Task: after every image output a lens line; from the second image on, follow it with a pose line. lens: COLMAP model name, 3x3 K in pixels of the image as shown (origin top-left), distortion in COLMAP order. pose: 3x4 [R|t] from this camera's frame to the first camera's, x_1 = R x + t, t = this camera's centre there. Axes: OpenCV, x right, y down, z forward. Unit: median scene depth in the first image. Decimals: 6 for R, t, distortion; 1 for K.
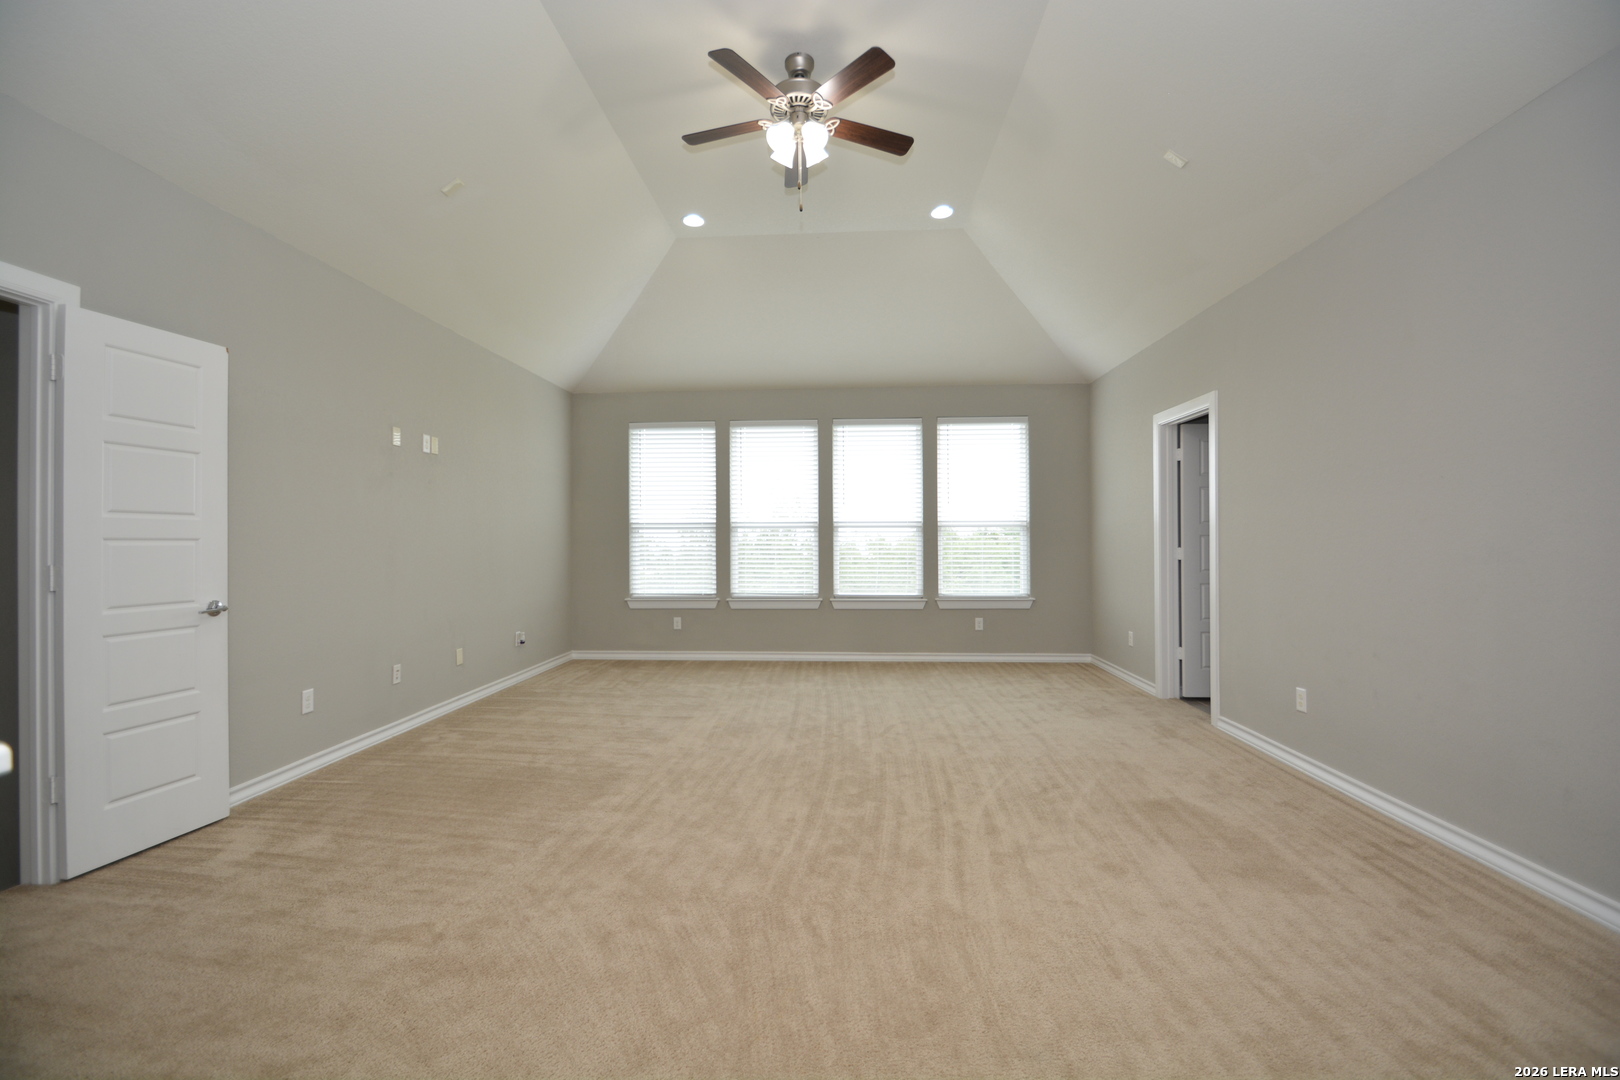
lens RADIAL K [[705.0, 0, 802.4], [0, 705.0, 537.0], [0, 0, 1]] dist [0.015821, -0.015779]
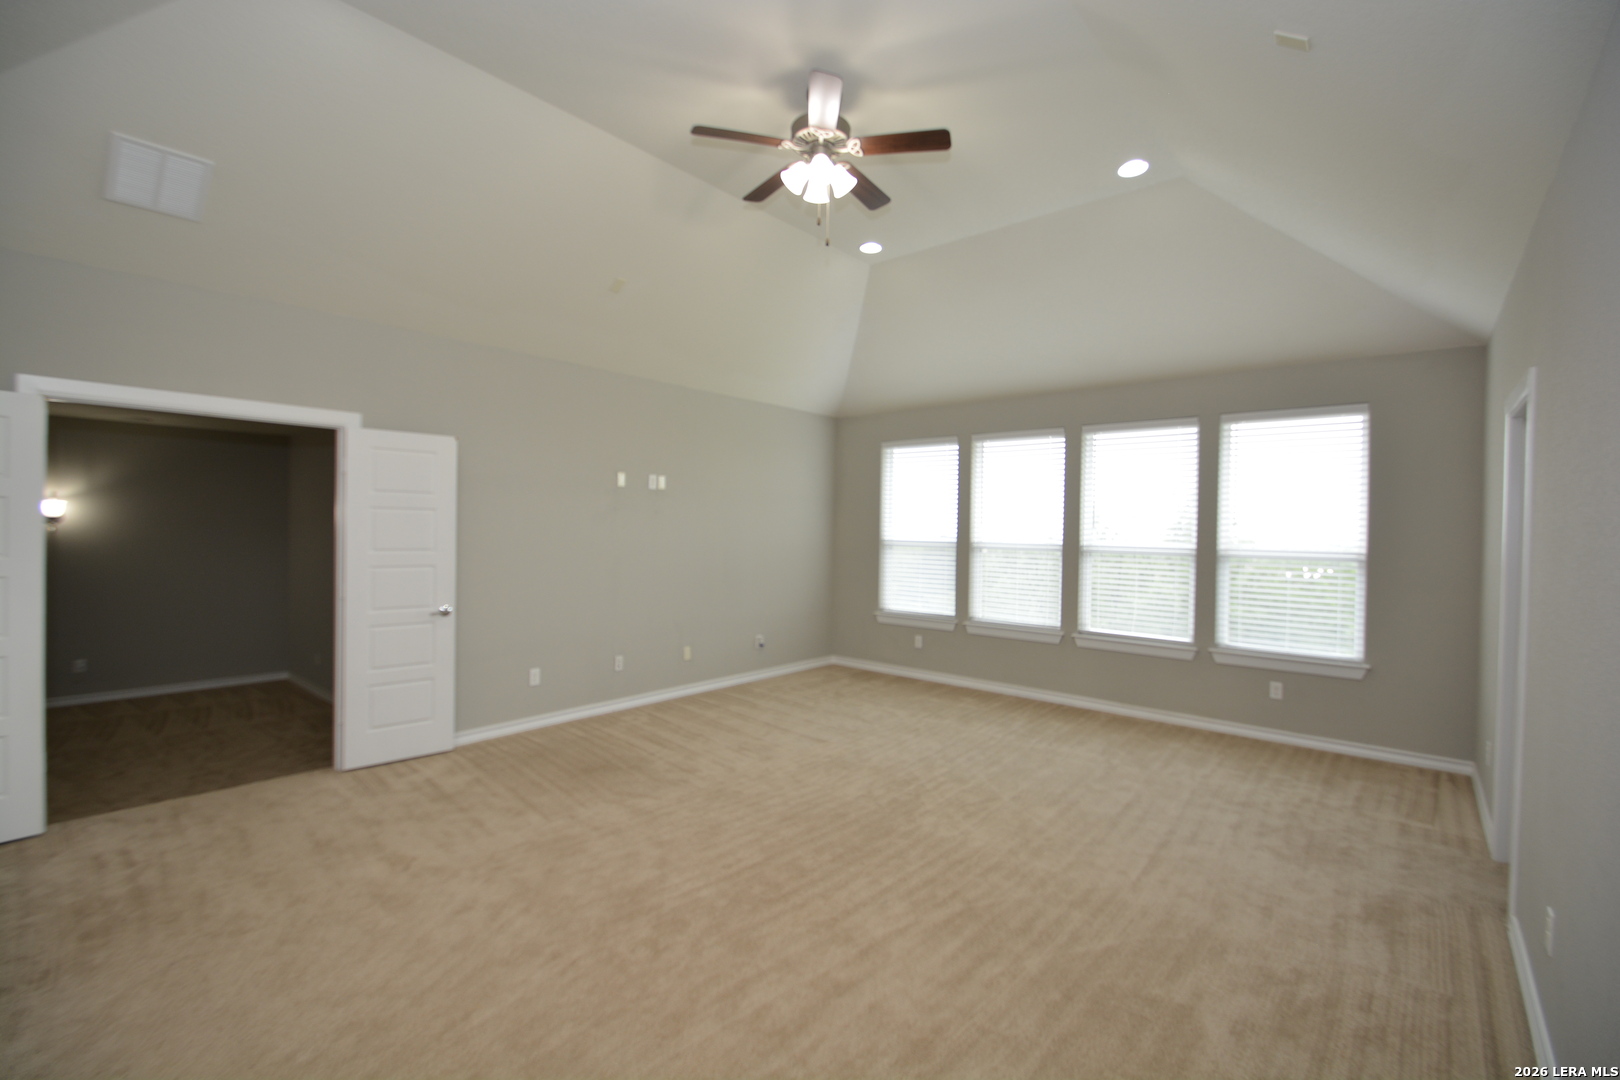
lens RADIAL K [[705.0, 0, 802.4], [0, 705.0, 537.0], [0, 0, 1]] dist [0.015821, -0.015779]
pose [[0.797681, 0.025419, -0.602544, 0.342831], [-0.017180, 0.999664, 0.019428, -0.050266], [0.602835, -0.005146, 0.797849, 0.126432]]
